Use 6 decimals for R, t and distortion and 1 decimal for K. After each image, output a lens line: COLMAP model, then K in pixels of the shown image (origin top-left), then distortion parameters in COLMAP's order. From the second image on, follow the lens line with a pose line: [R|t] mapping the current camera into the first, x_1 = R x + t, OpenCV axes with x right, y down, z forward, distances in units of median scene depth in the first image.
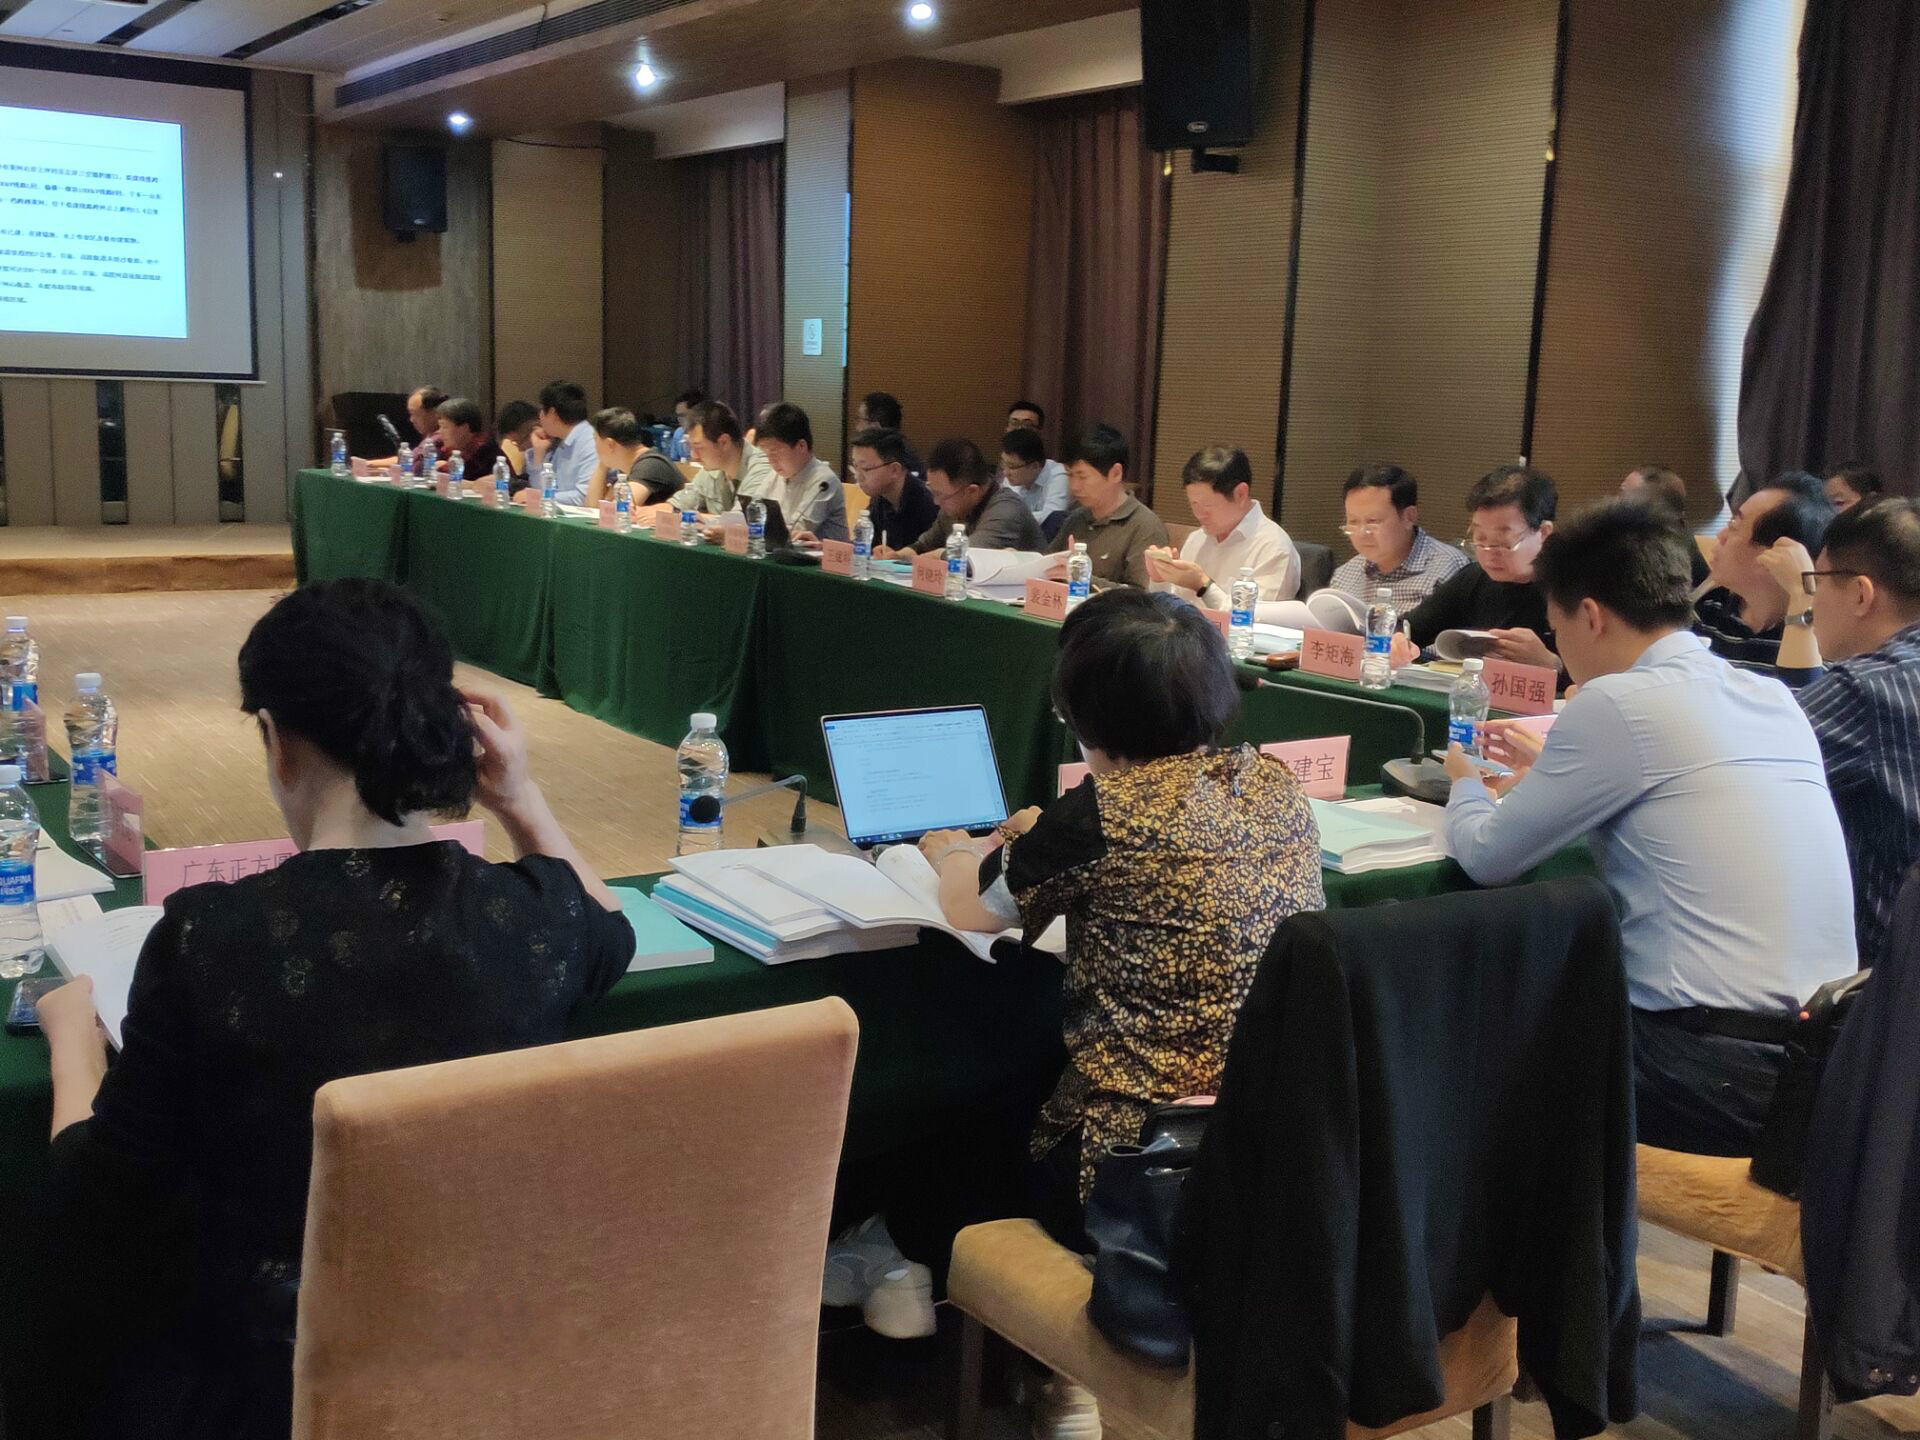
lens RADIAL K [[1941.8, 0, 960.0], [0, 1941.8, 720.0], [0, 0, 1]] dist [0.076174, -0.185355]
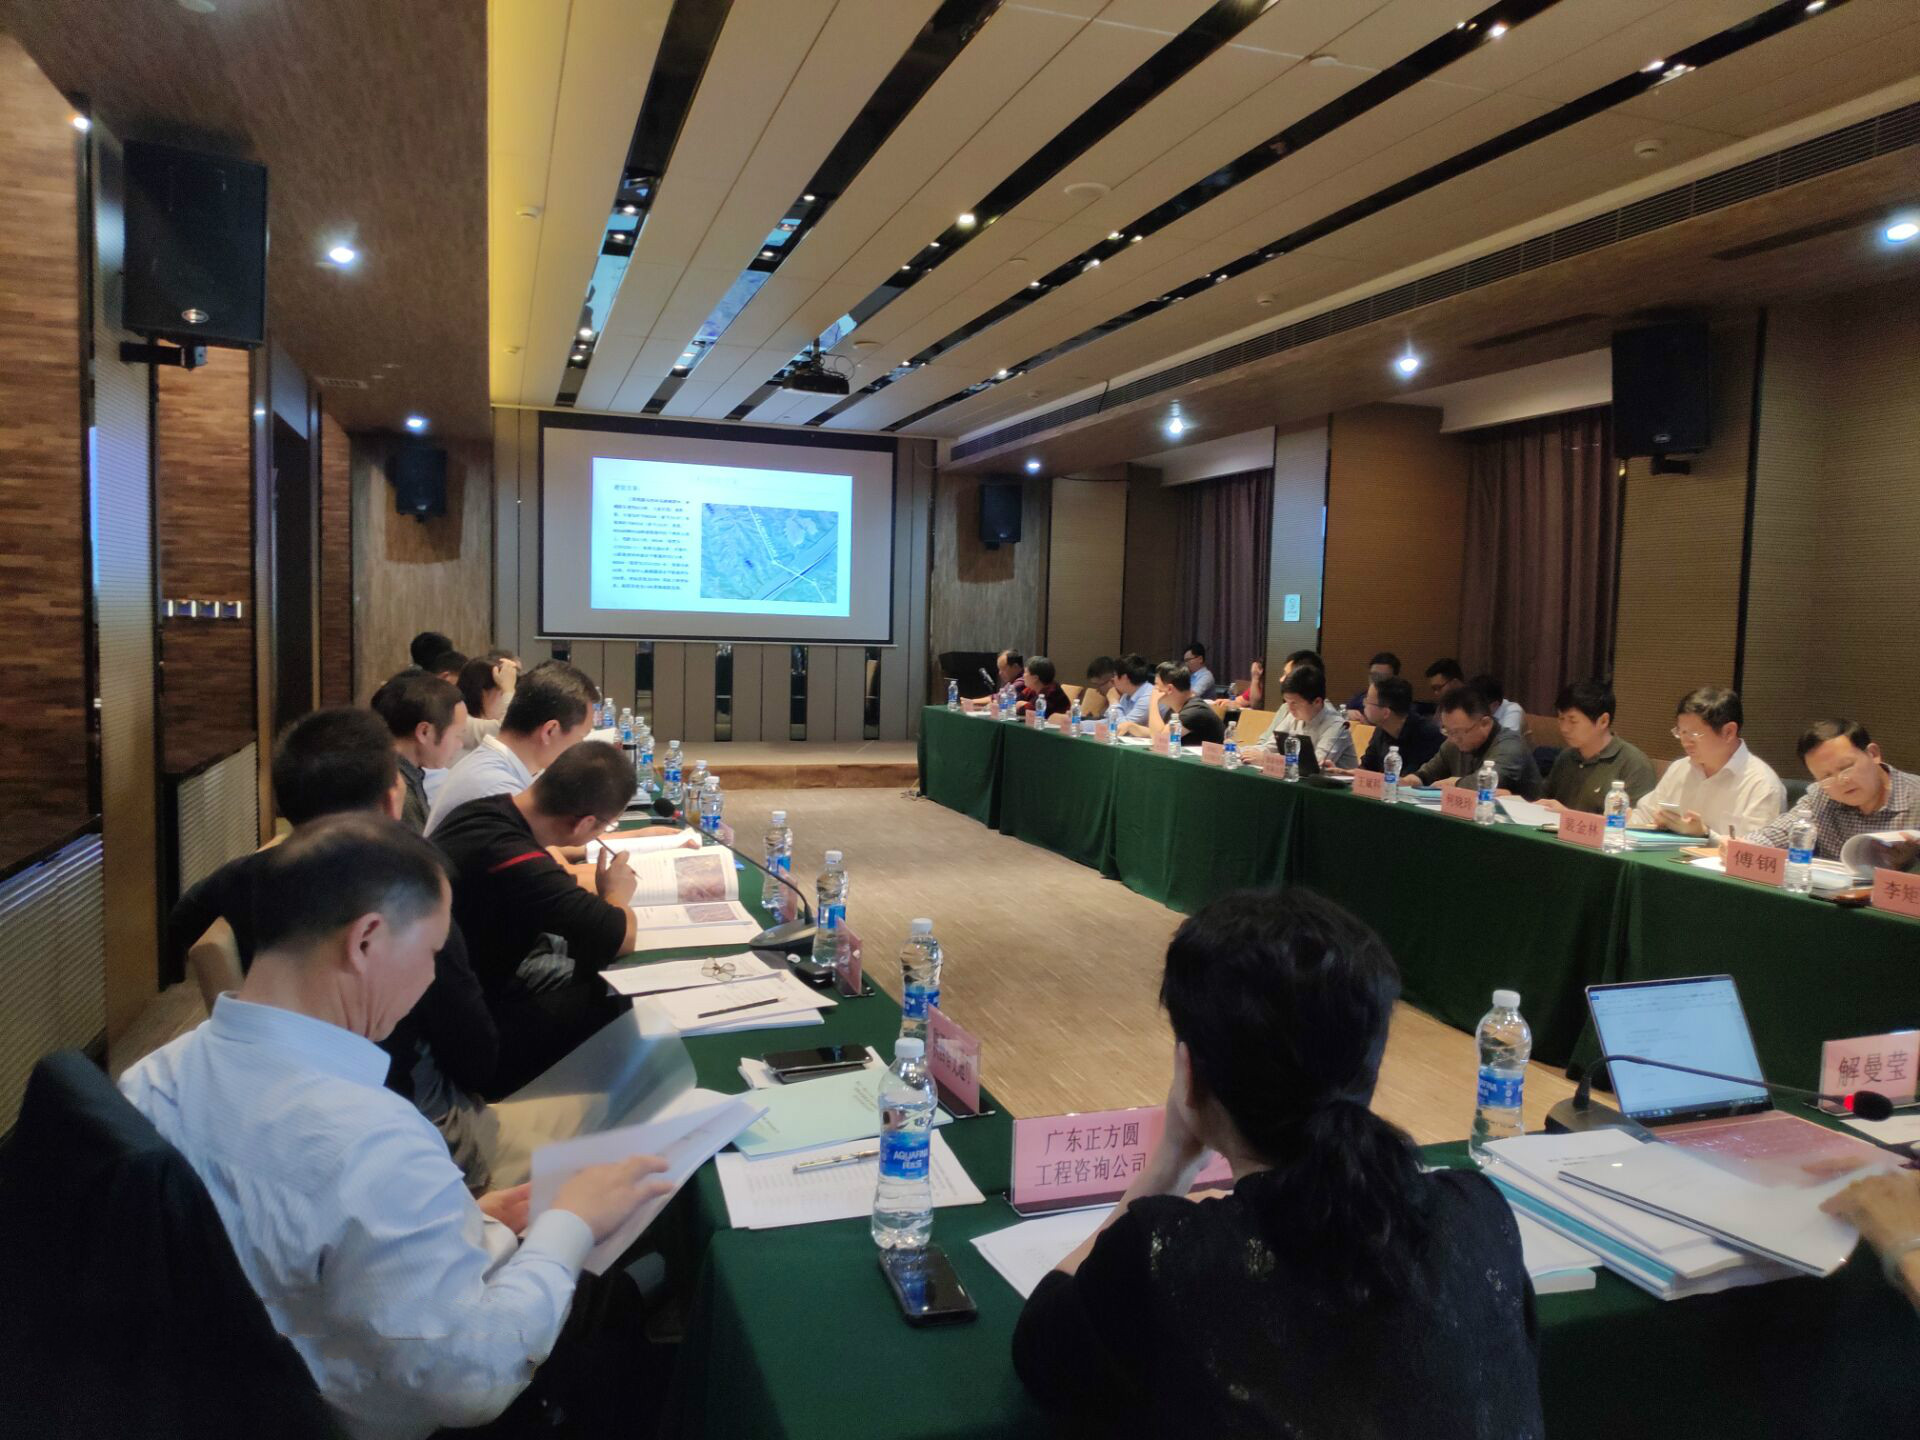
lens RADIAL K [[1345.6, 0, 960.0], [0, 1345.6, 720.0], [0, 0, 1]] dist [0.041140, -0.119475]
pose [[0.964949, 0.006261, -0.262364, -0.054193], [-0.035223, 0.993760, -0.105832, -0.014304], [0.260064, 0.111364, 0.959148, 0.059933]]
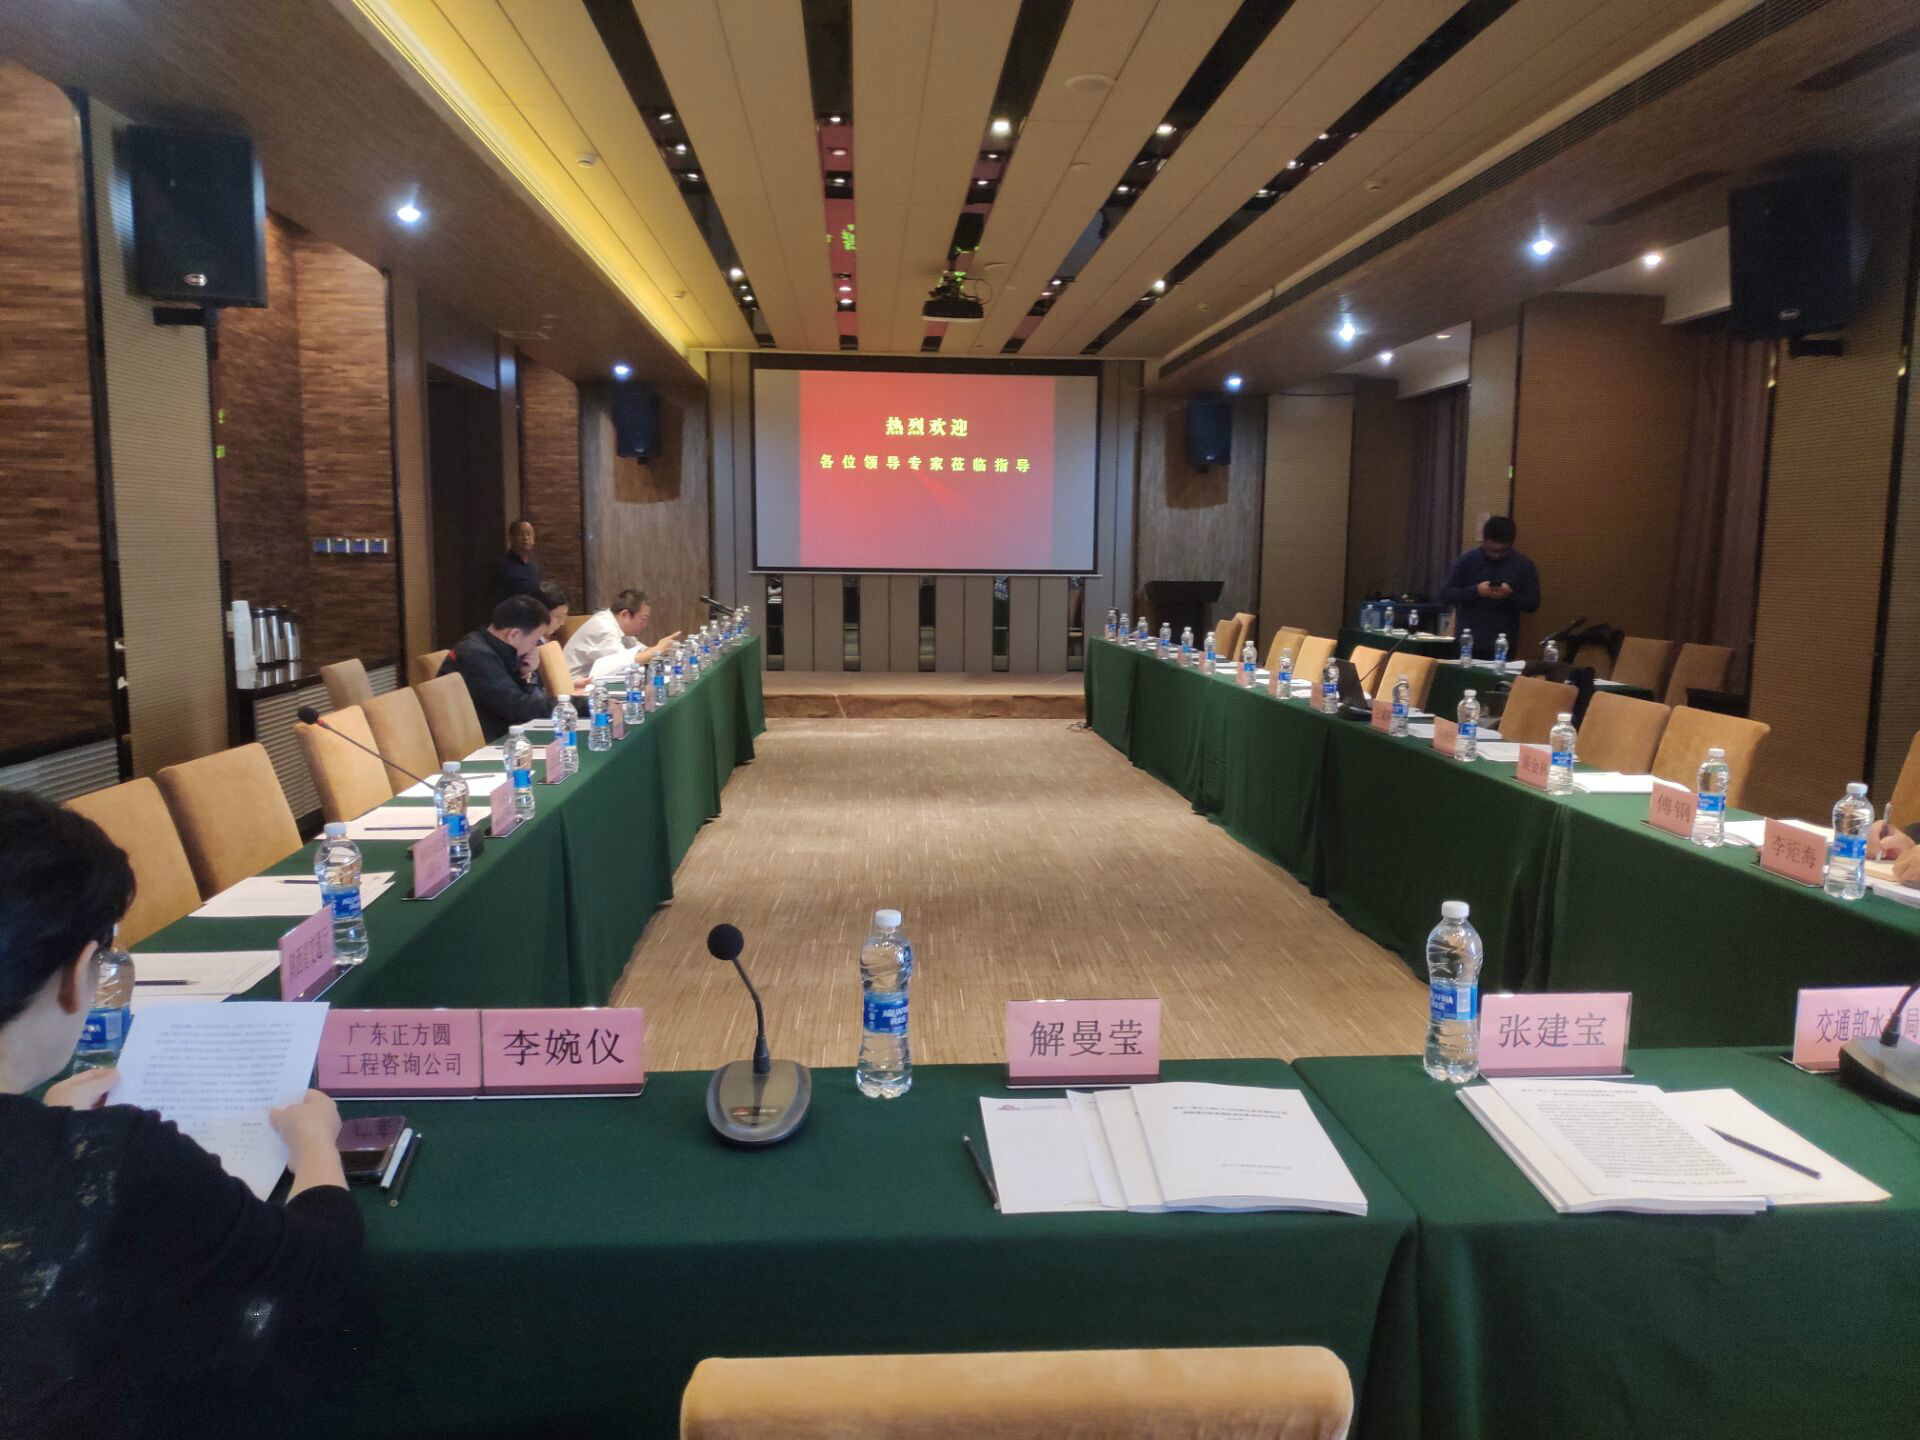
lens RADIAL K [[1350.5, 0, 960.0], [0, 1350.5, 720.0], [0, 0, 1]] dist [0.036354, -0.092842]
pose [[0.864616, 0.033833, -0.501292, 0.071372], [-0.065284, 0.996837, -0.045323, -0.017747], [0.498173, 0.071913, 0.864090, 0.117980]]
